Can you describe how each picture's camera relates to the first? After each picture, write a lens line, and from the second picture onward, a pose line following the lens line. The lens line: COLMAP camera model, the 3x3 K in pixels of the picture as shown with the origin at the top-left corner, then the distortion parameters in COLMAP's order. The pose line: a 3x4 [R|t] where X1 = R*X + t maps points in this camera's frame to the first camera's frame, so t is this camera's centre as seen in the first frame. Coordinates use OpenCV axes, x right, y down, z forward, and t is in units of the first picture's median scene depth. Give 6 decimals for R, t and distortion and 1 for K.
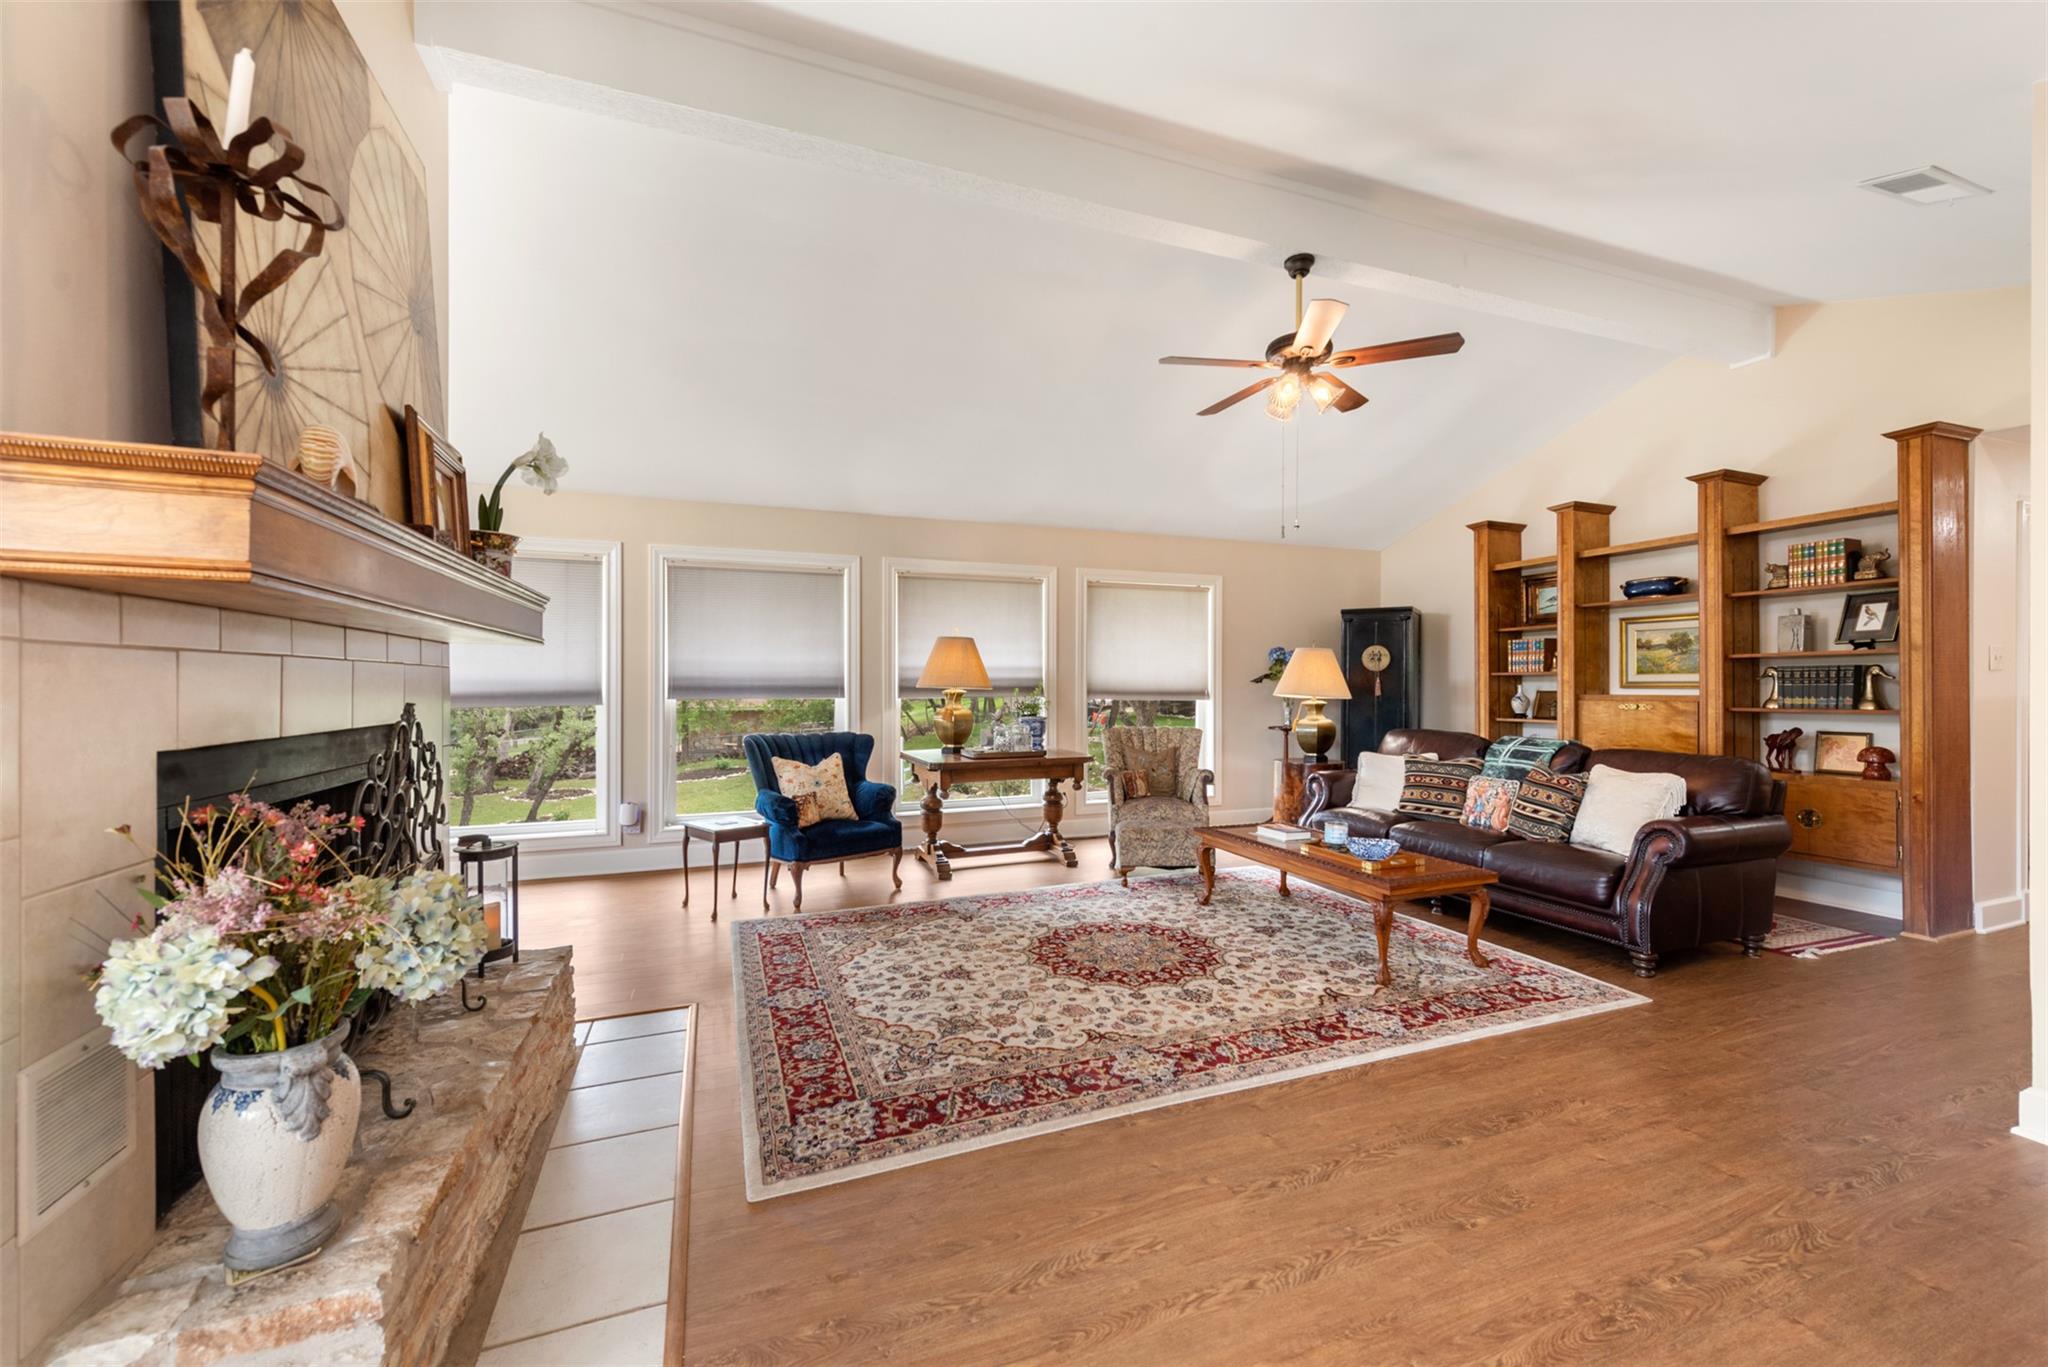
lens RADIAL K [[802.2, 0, 1032.4], [0, 802.2, 680.1], [0, 0, 1]] dist [0.016192, -0.005195]
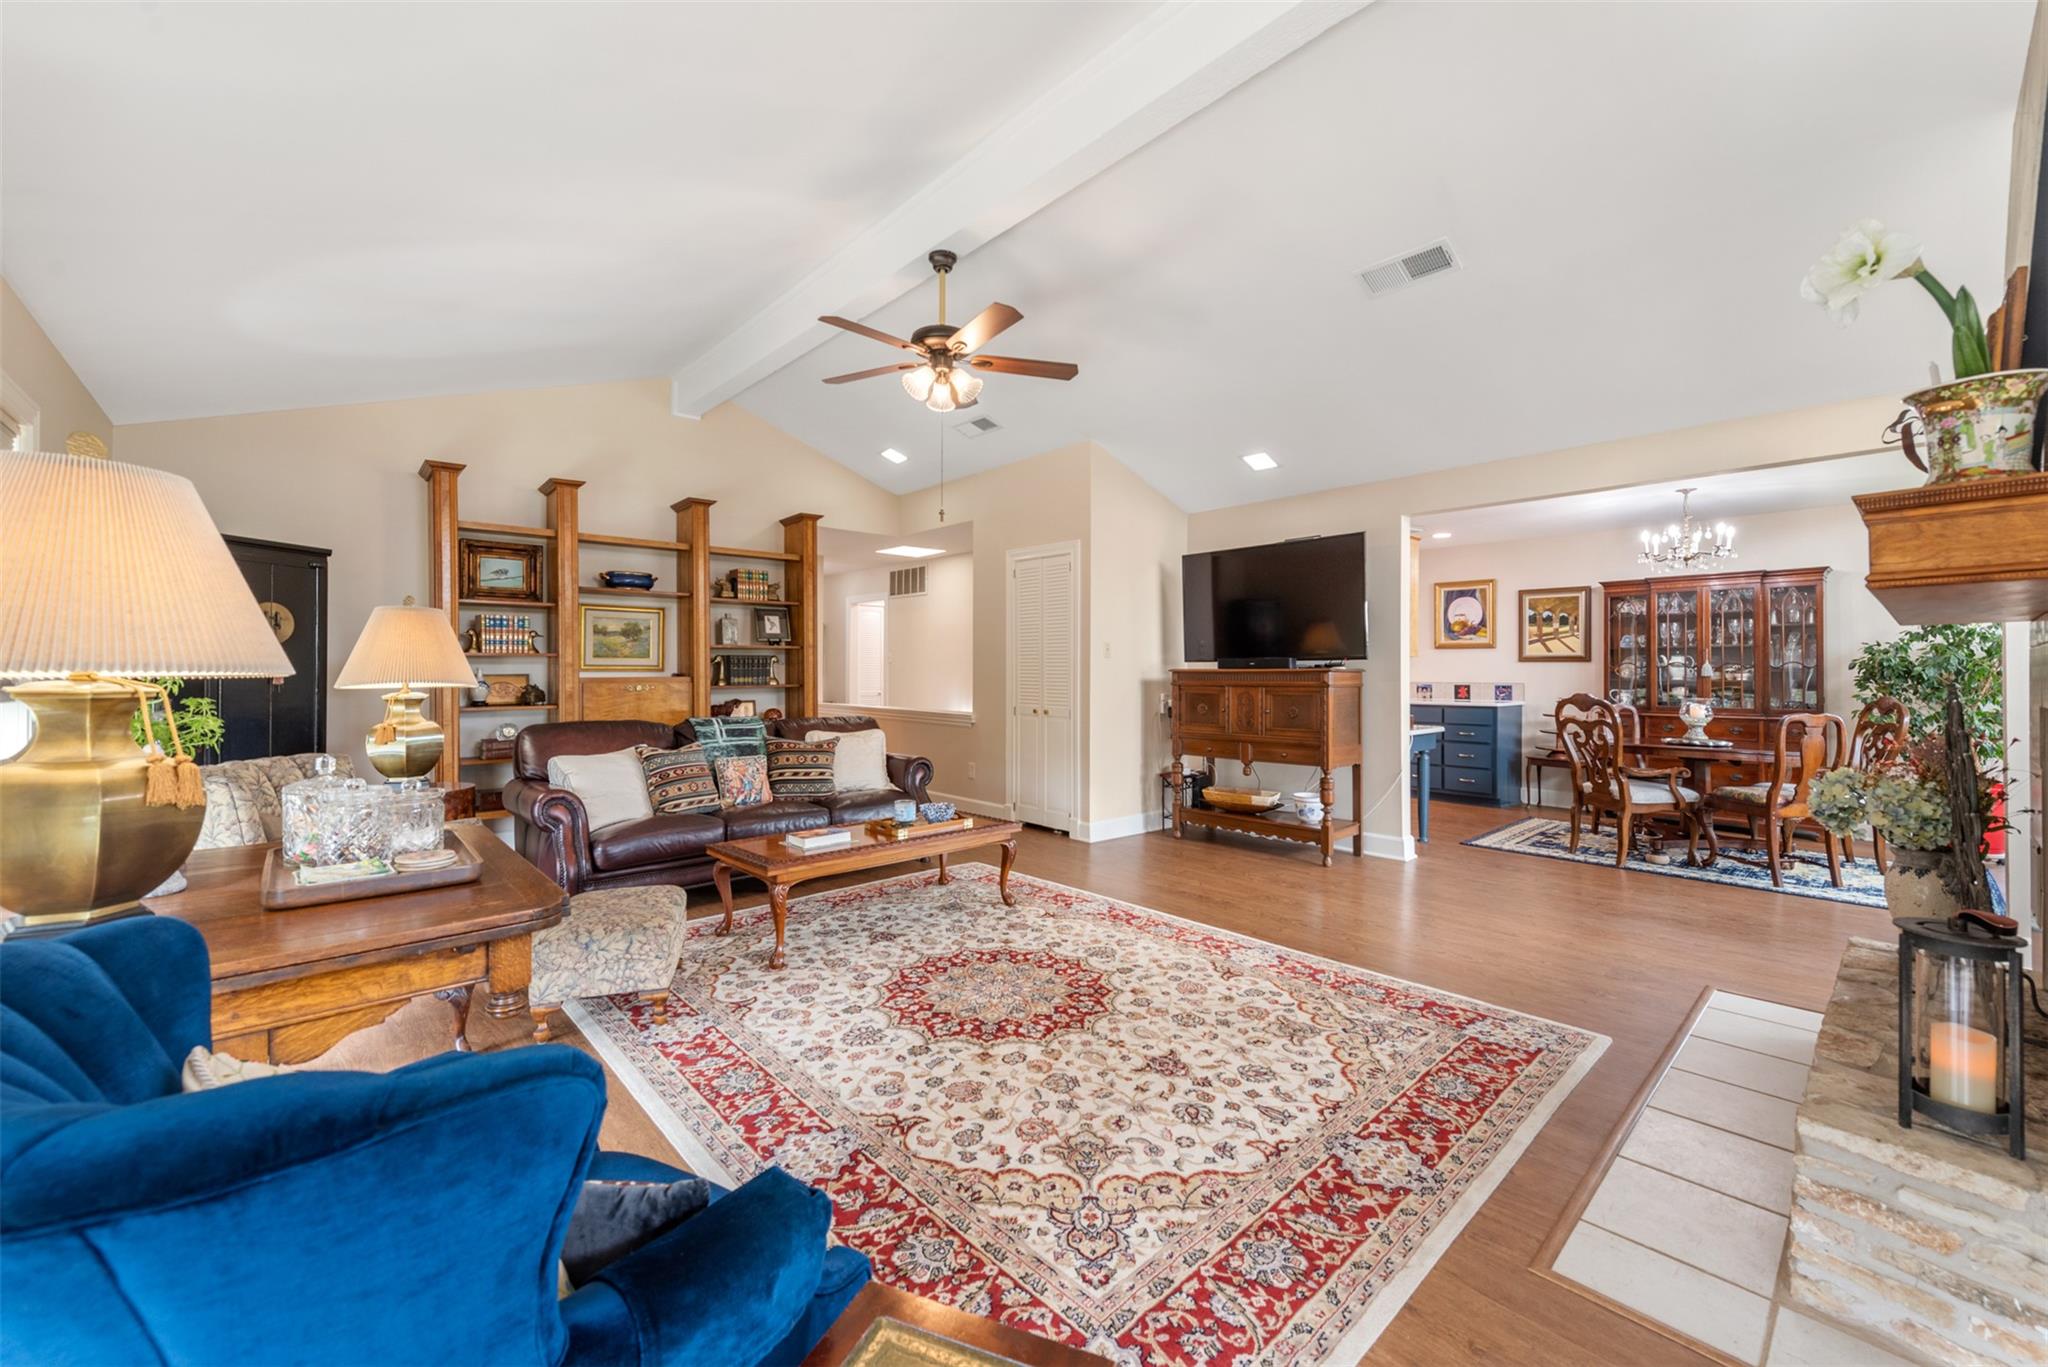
lens RADIAL K [[802.2, 0, 1032.4], [0, 802.2, 680.1], [0, 0, 1]] dist [0.016192, -0.005195]
pose [[-0.359385, -0.013131, 0.933097, -0.728785], [-0.006911, 0.999911, 0.011410, 0.009232], [-0.933164, -0.002348, -0.359443, 1.380242]]
